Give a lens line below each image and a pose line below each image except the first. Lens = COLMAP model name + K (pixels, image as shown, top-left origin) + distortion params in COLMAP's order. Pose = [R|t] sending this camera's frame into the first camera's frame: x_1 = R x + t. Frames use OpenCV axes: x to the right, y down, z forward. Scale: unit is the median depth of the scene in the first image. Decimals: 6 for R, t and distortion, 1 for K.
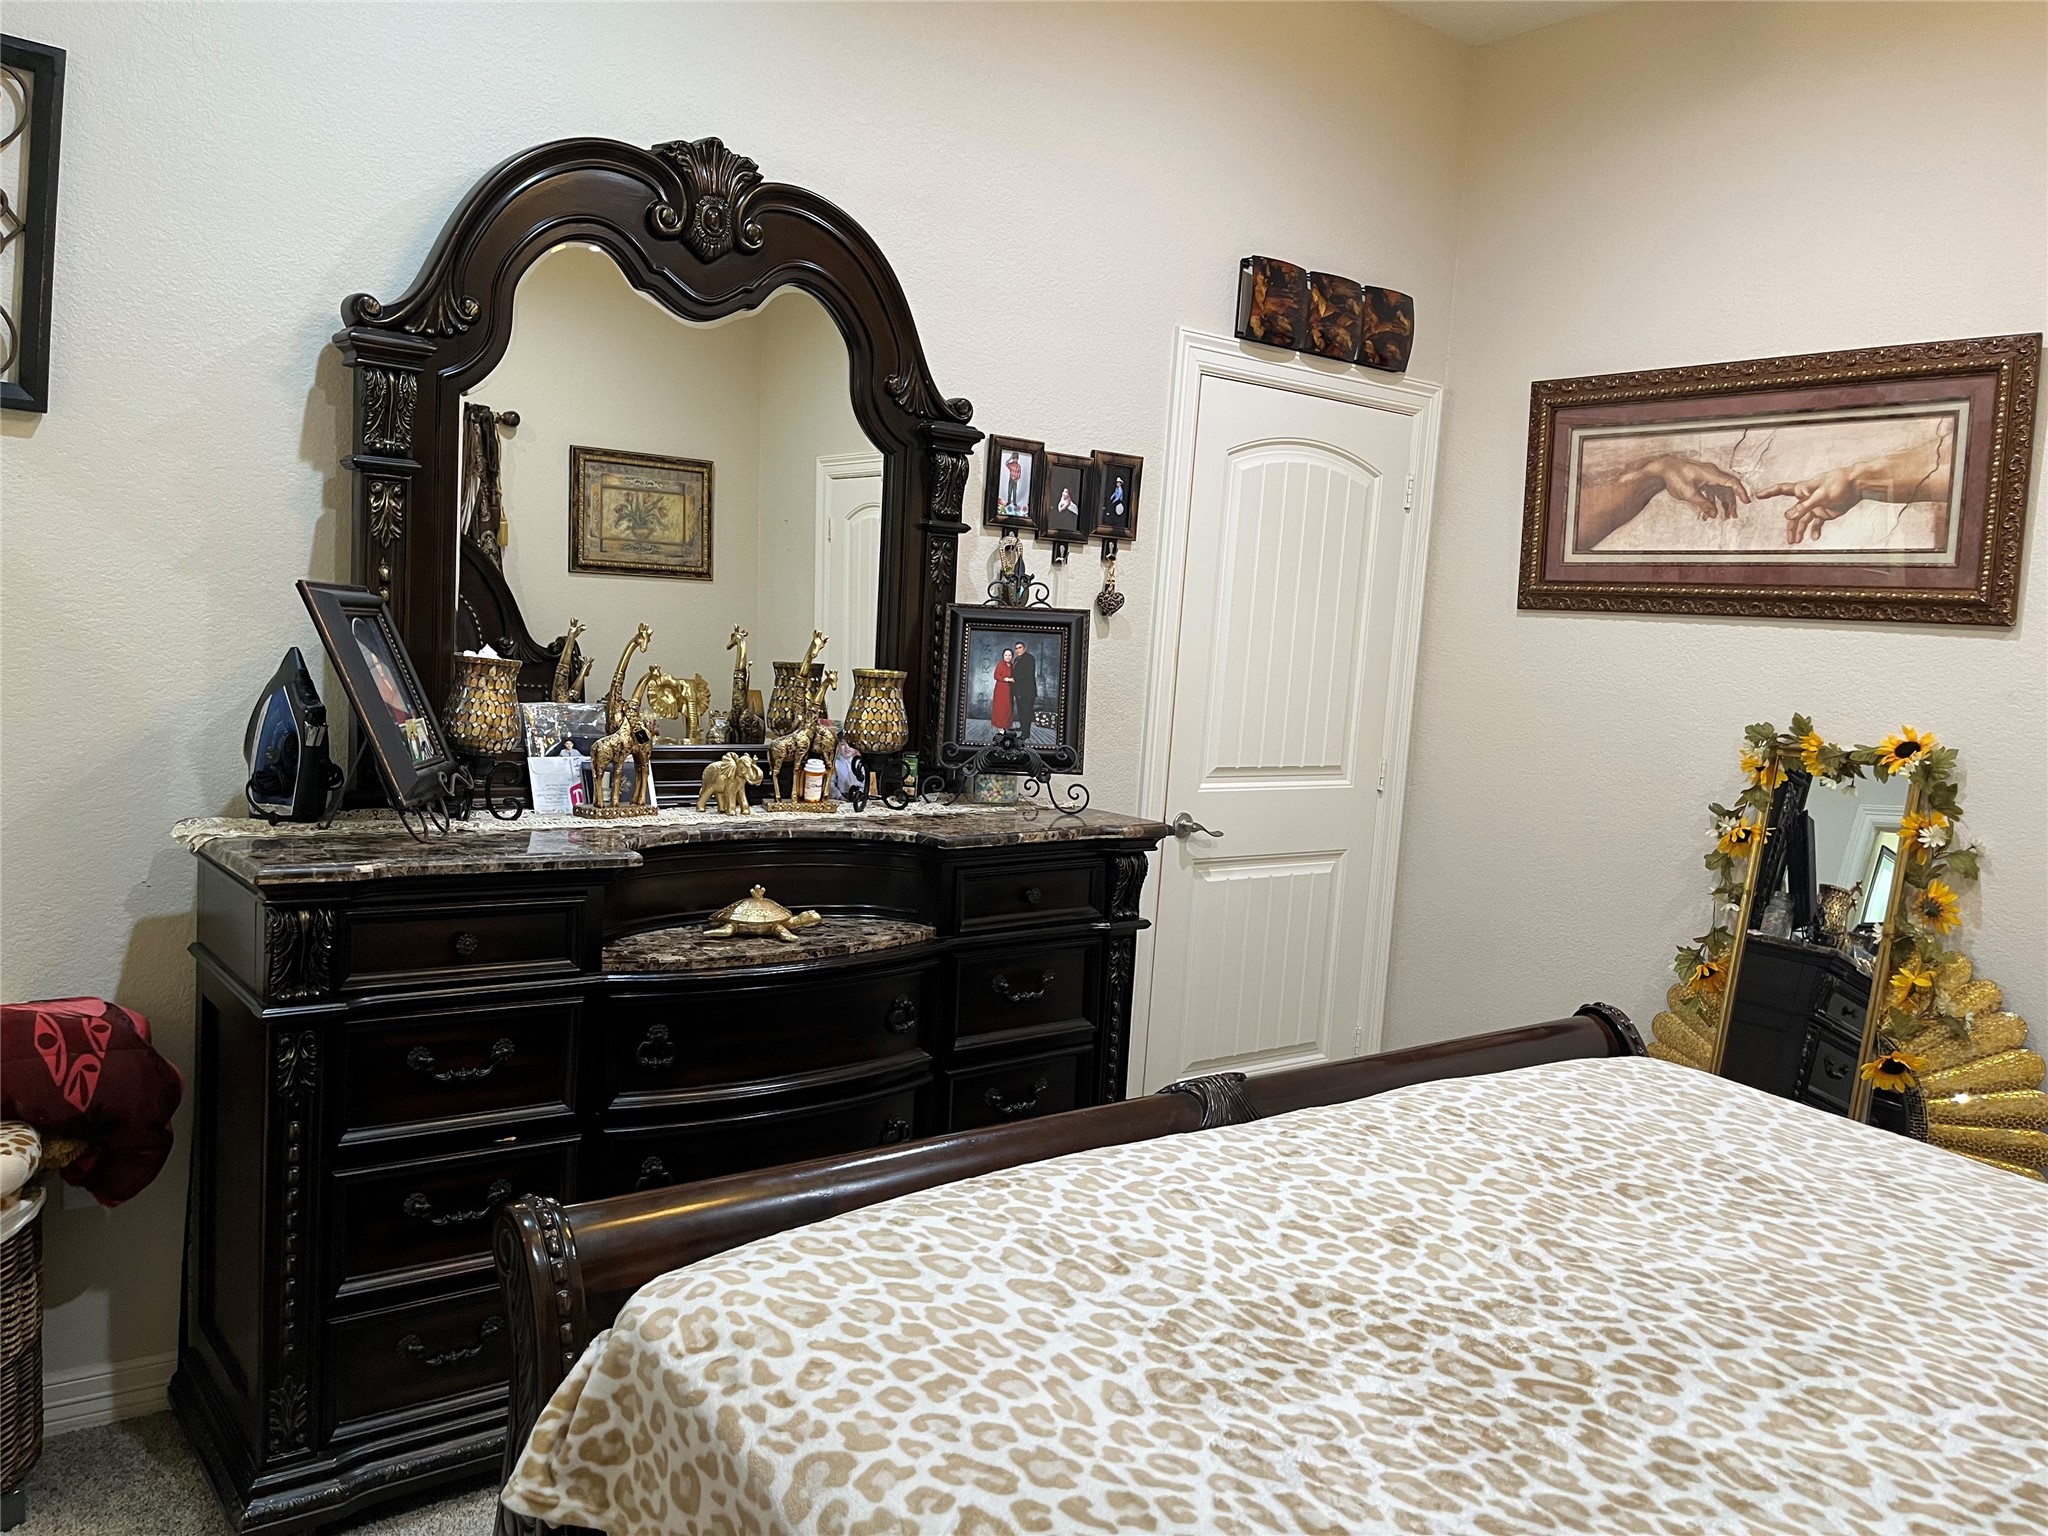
lens RADIAL K [[1556.7, 0, 1019.0], [0, 1556.7, 774.6], [0, 0, 1]] dist [0.069905, -0.089300]
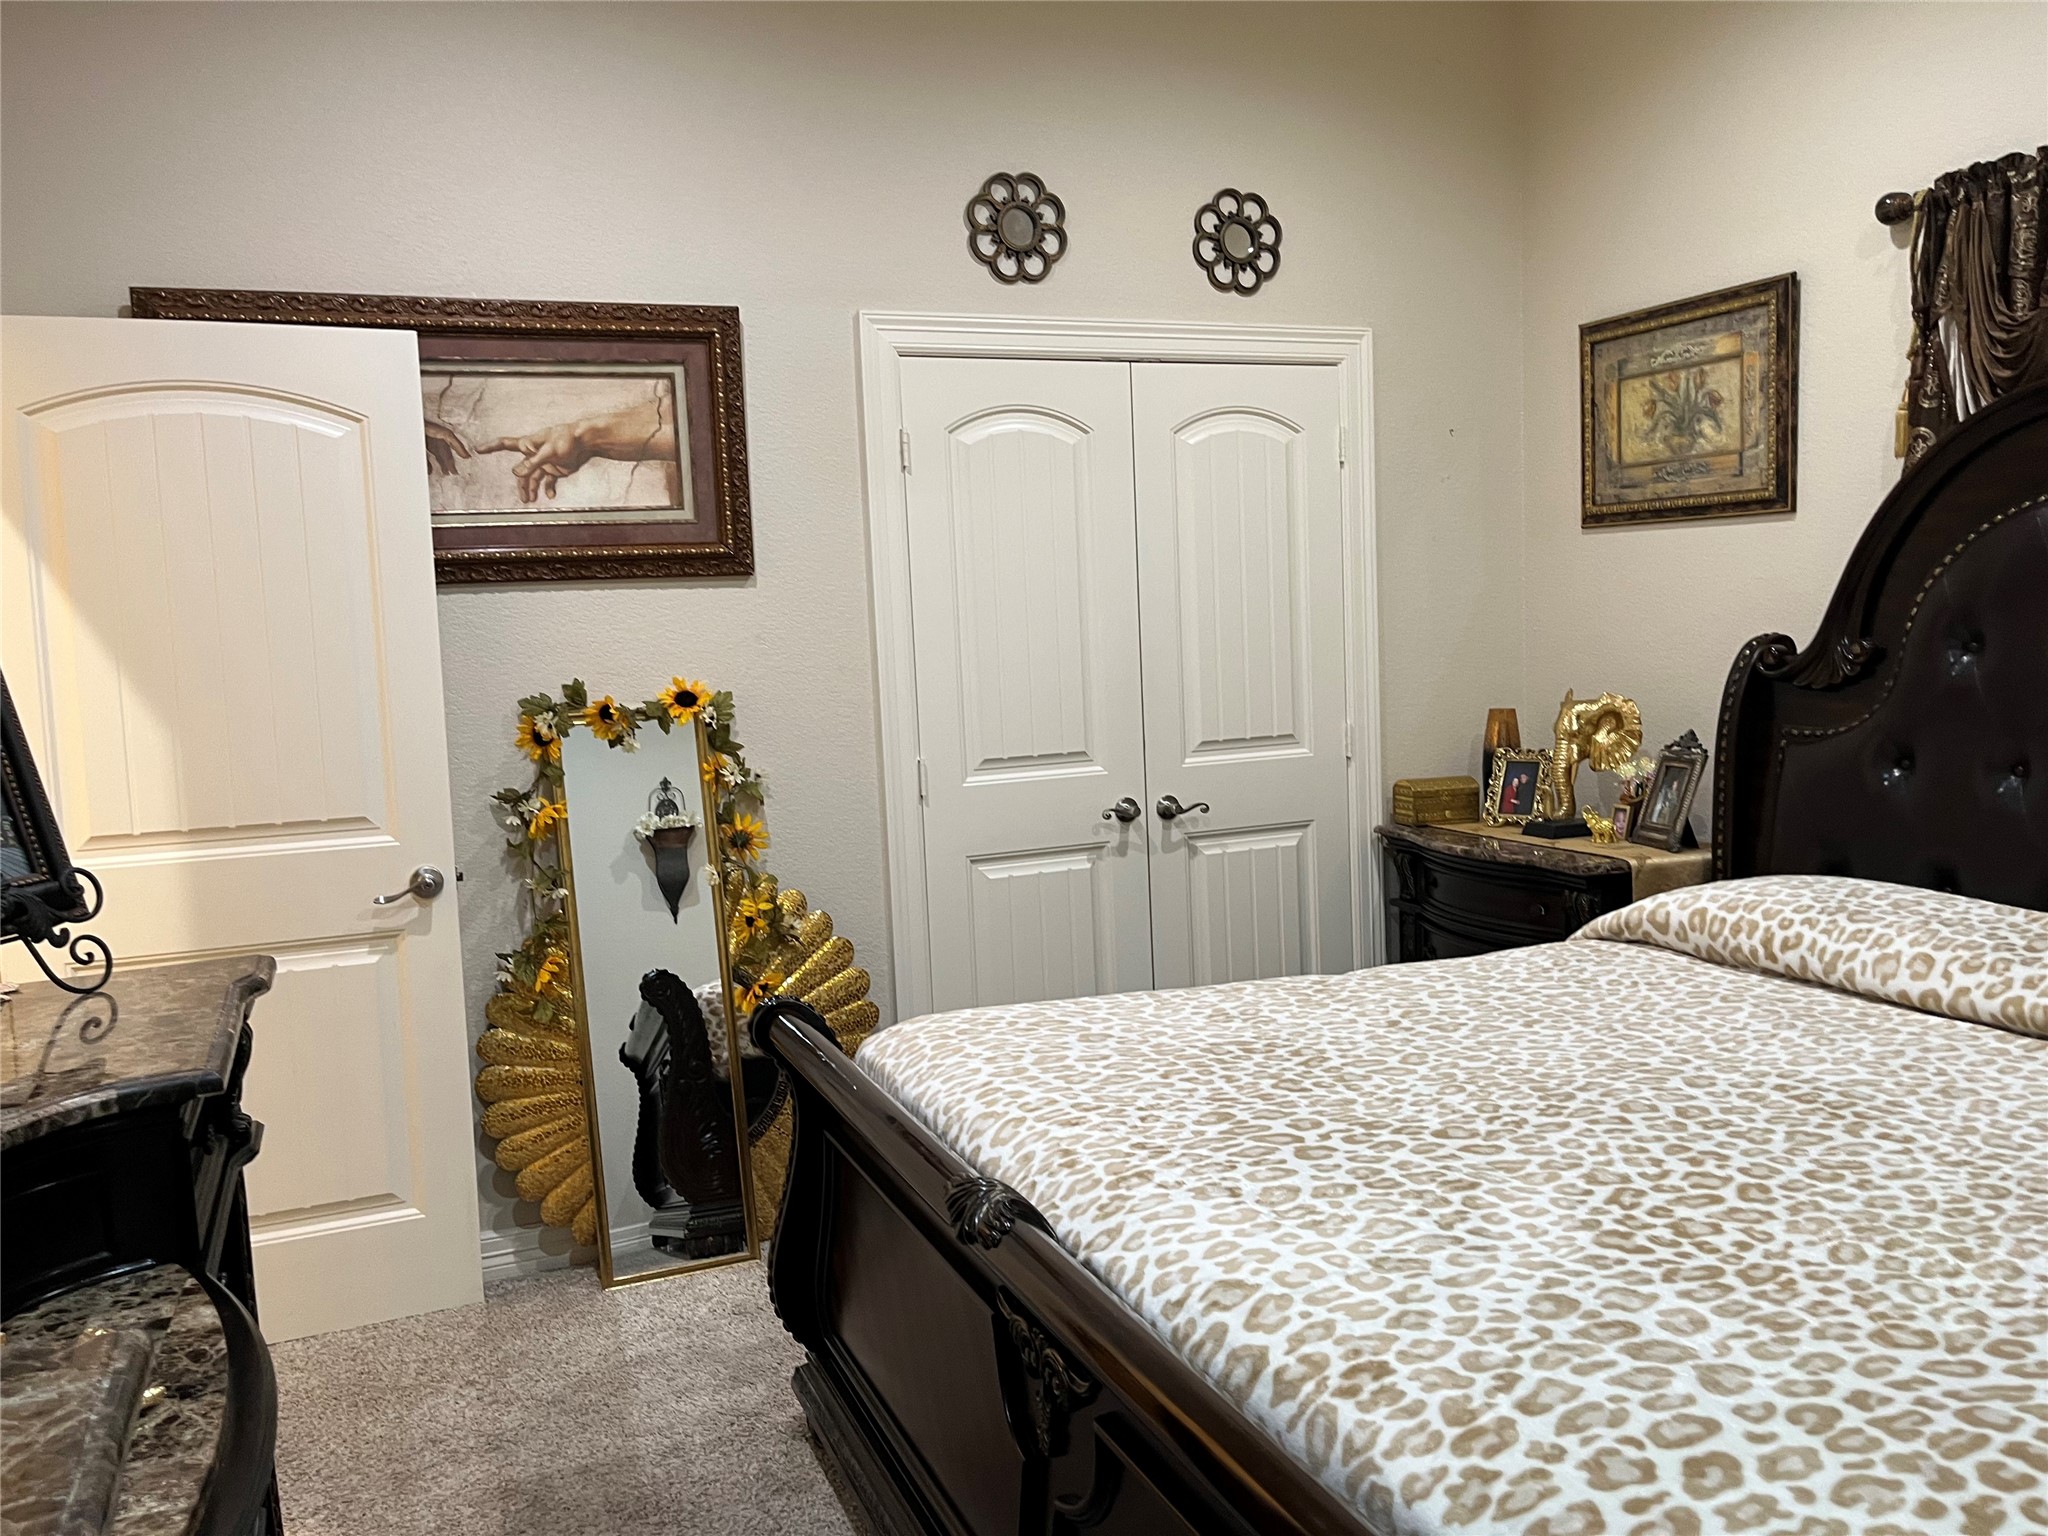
lens RADIAL K [[1556.7, 0, 1019.0], [0, 1556.7, 774.6], [0, 0, 1]] dist [0.069905, -0.089300]
pose [[0.257329, -0.167666, 0.951667, -0.649760], [0.159400, 0.978706, 0.129328, -0.112910], [-0.953086, 0.118416, 0.278576, 0.874401]]
